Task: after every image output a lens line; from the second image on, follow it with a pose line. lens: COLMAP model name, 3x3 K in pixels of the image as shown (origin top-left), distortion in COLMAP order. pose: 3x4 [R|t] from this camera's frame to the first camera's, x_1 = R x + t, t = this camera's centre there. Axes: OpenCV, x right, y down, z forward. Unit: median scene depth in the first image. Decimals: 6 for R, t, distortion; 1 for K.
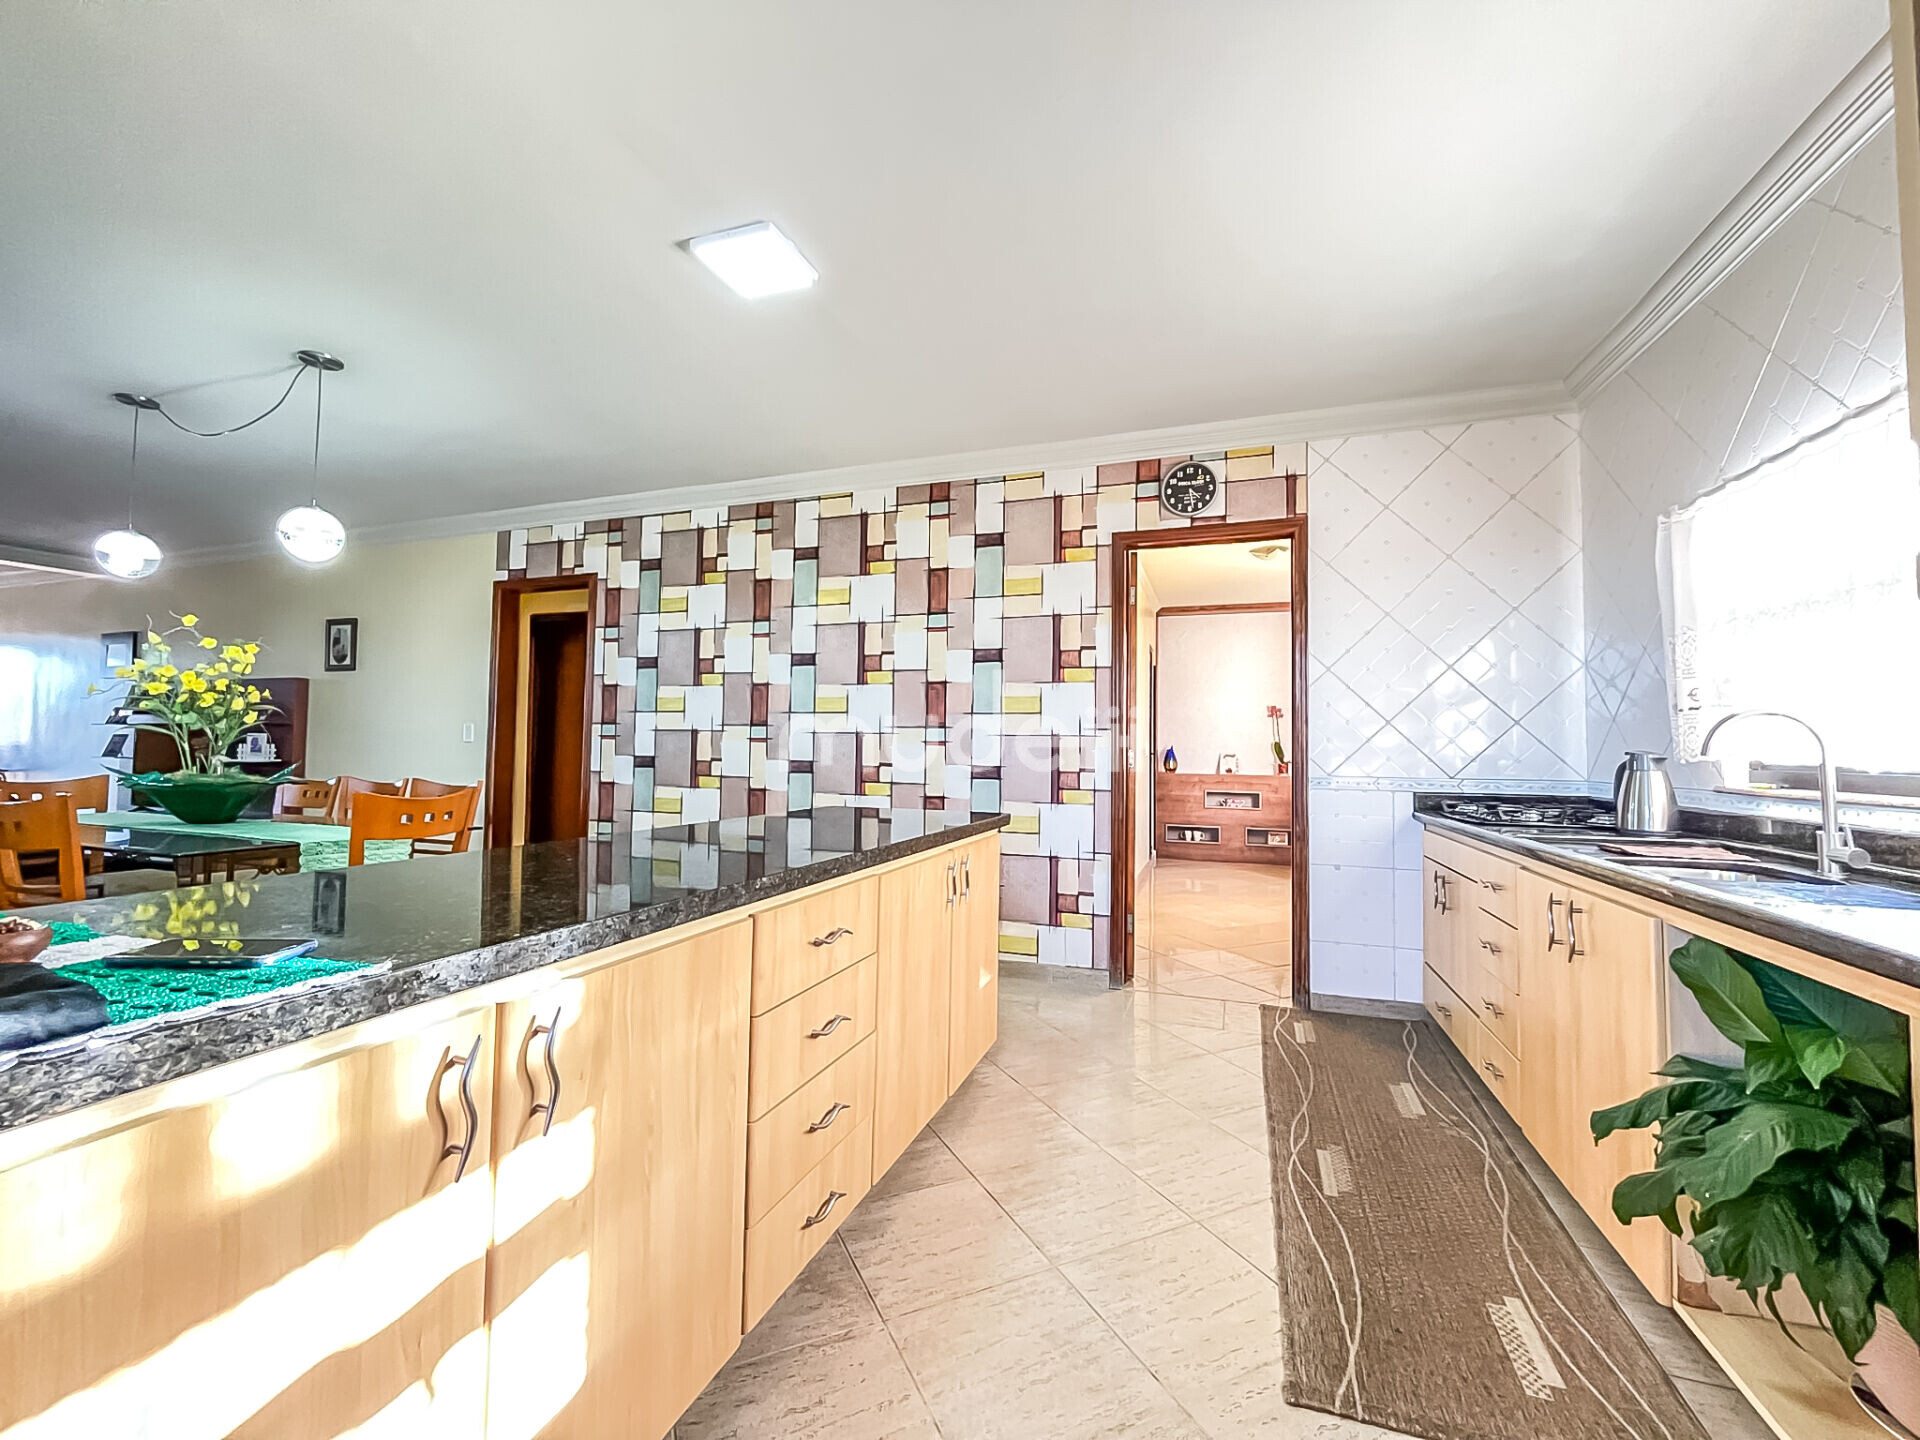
lens RADIAL K [[778.6, 0, 964.0], [0, 778.6, 711.6], [0, 0, 1]] dist [-0.005862, 0.000299]
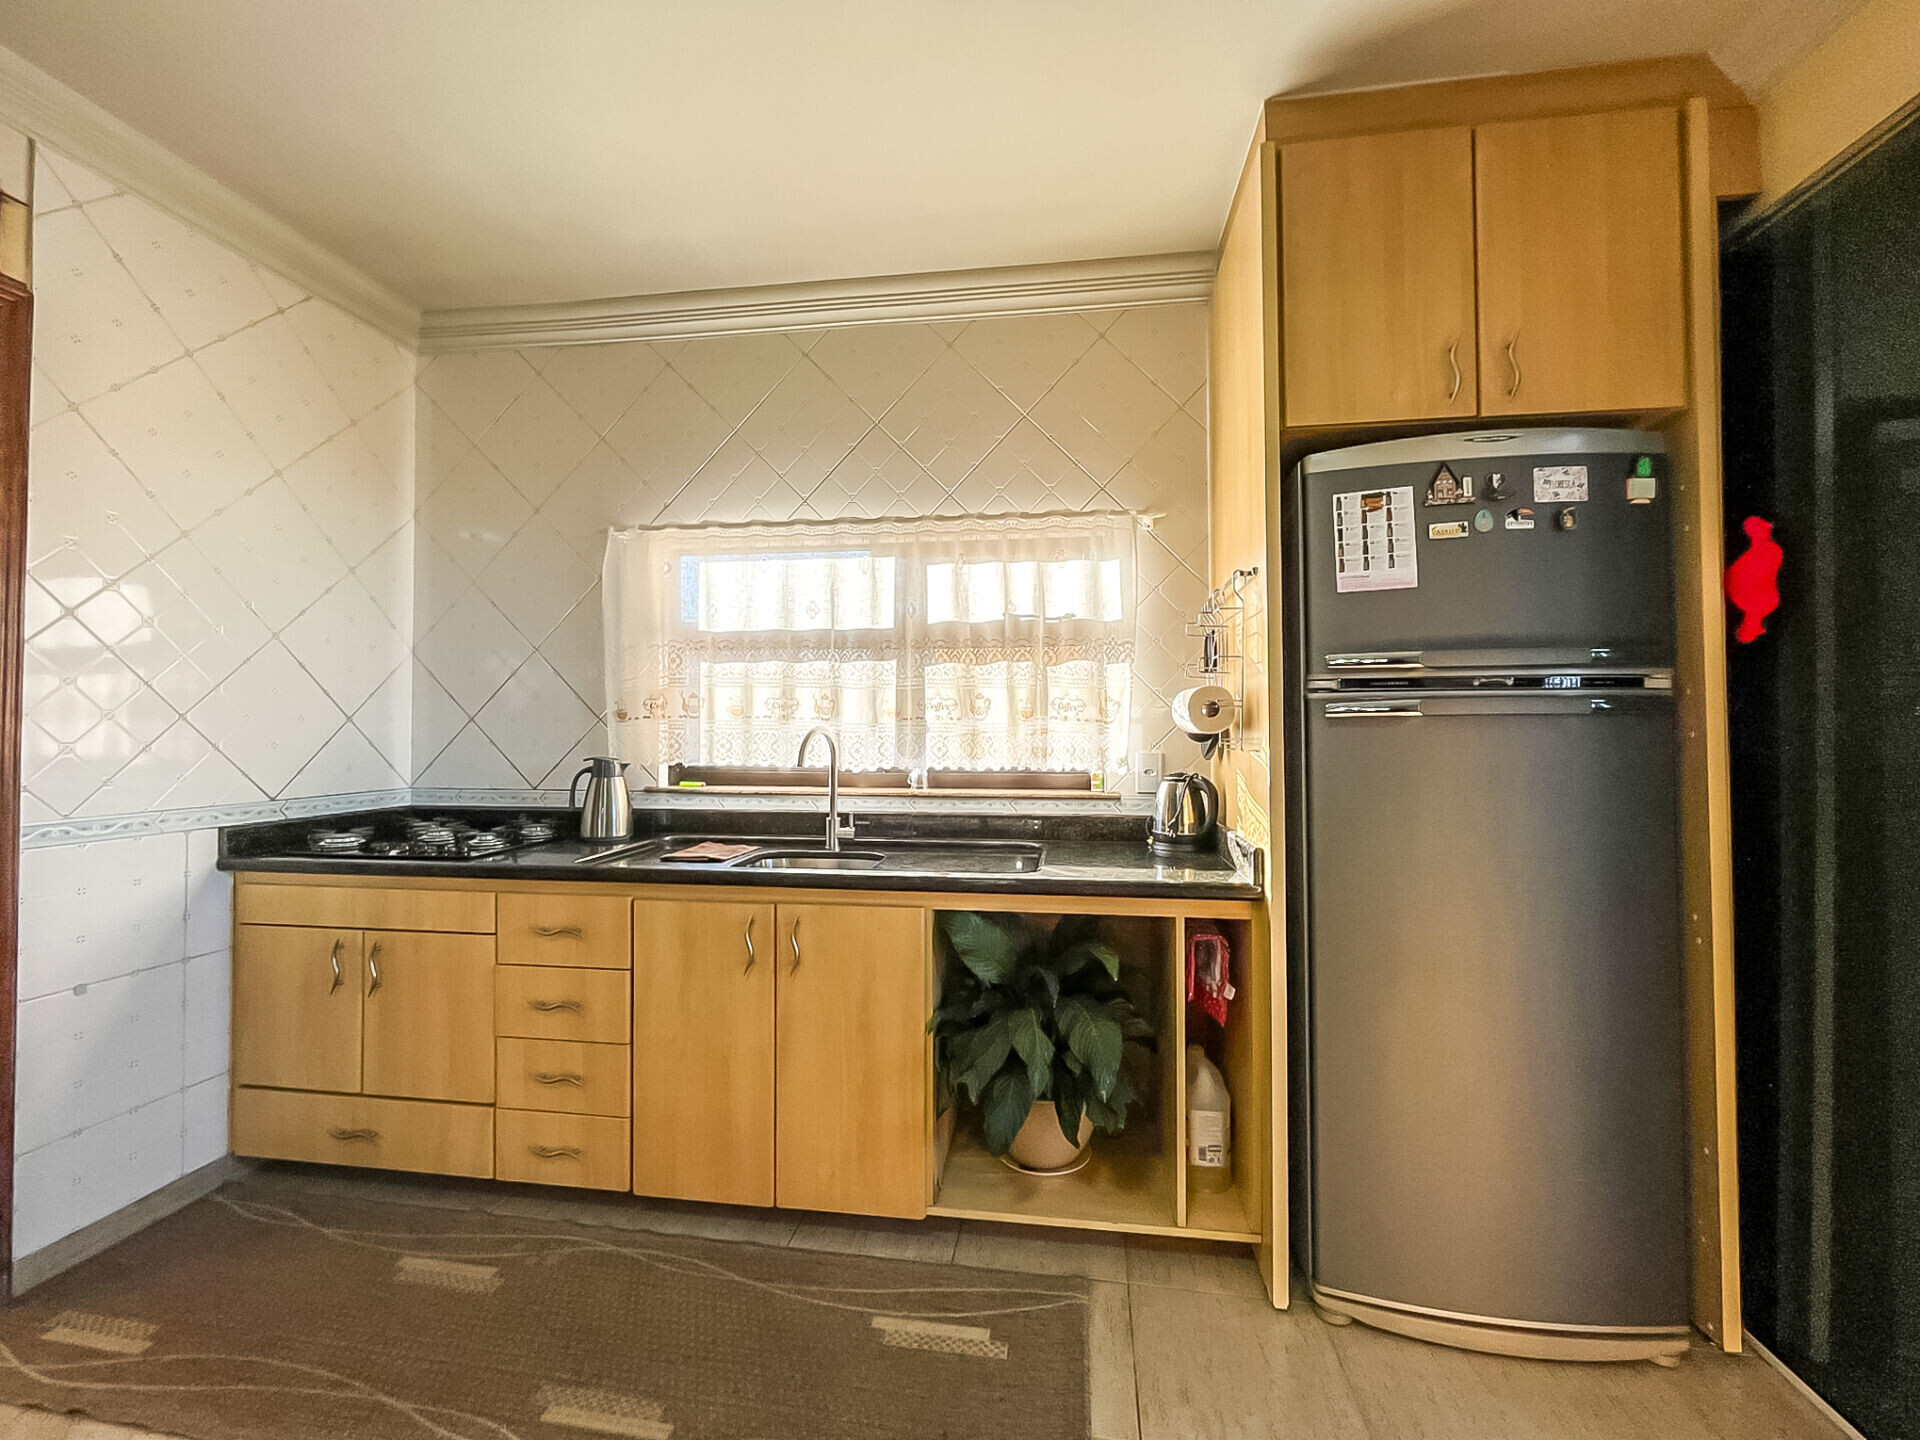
lens RADIAL K [[778.6, 0, 961.2], [0, 778.6, 717.6], [0, 0, 1]] dist [-0.005862, 0.000299]
pose [[-0.174670, 0.001179, 0.984626, -0.141427], [-0.051603, 0.998614, -0.010350, -0.010078], [-0.983274, -0.052617, -0.174367, 0.510263]]
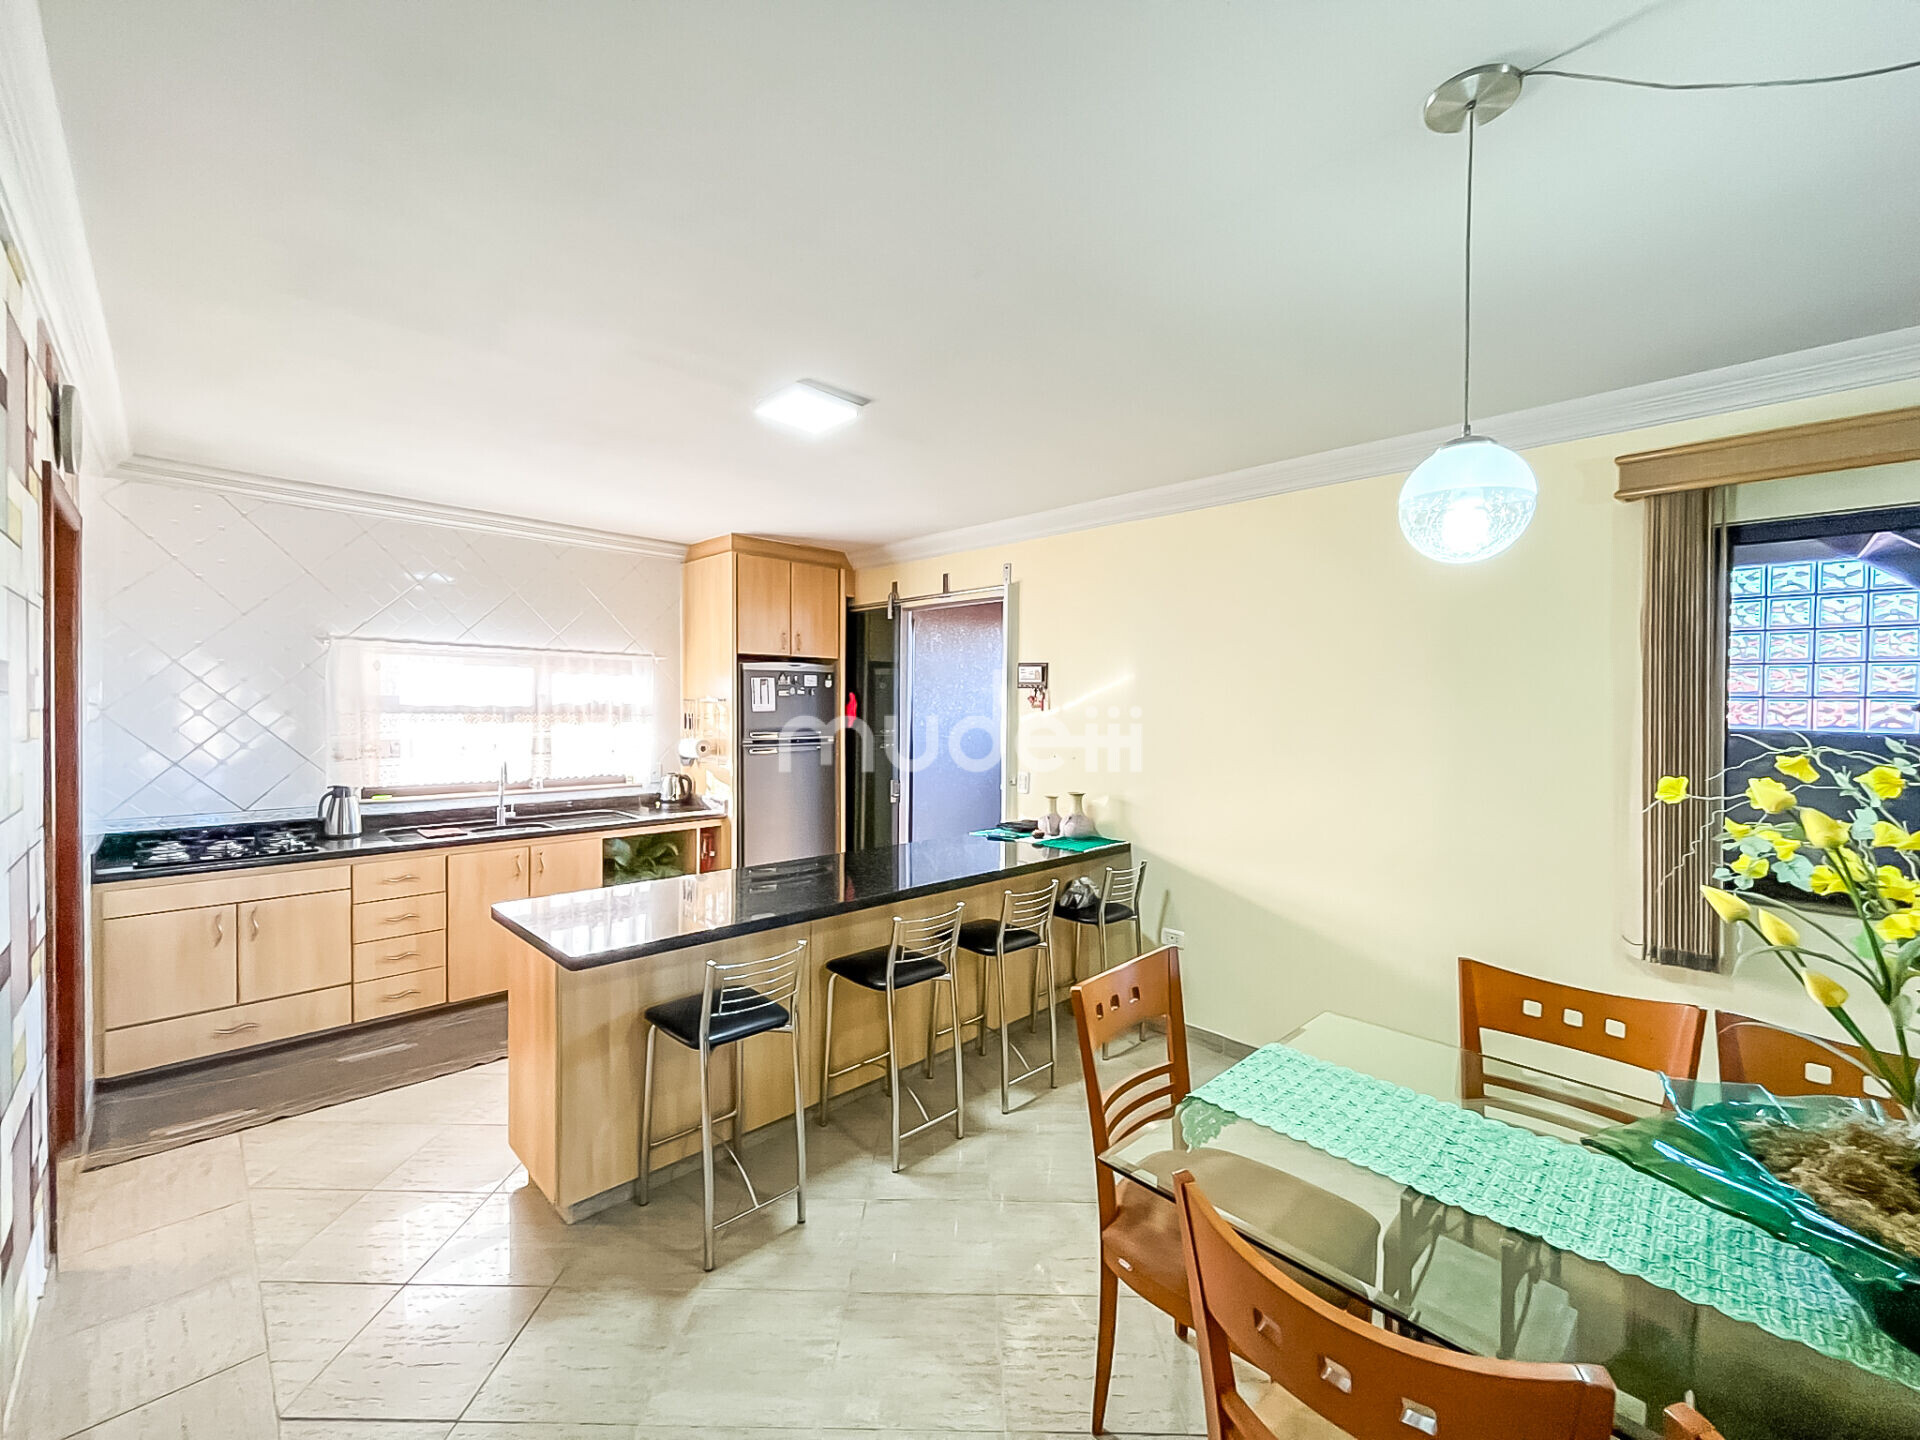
lens RADIAL K [[778.6, 0, 963.2], [0, 778.6, 712.9], [0, 0, 1]] dist [-0.005862, 0.000299]
pose [[-0.900567, -0.025085, 0.433993, -0.686976], [-0.043159, 0.998561, -0.031841, -0.072035], [-0.432569, -0.047405, -0.900354, 1.332806]]
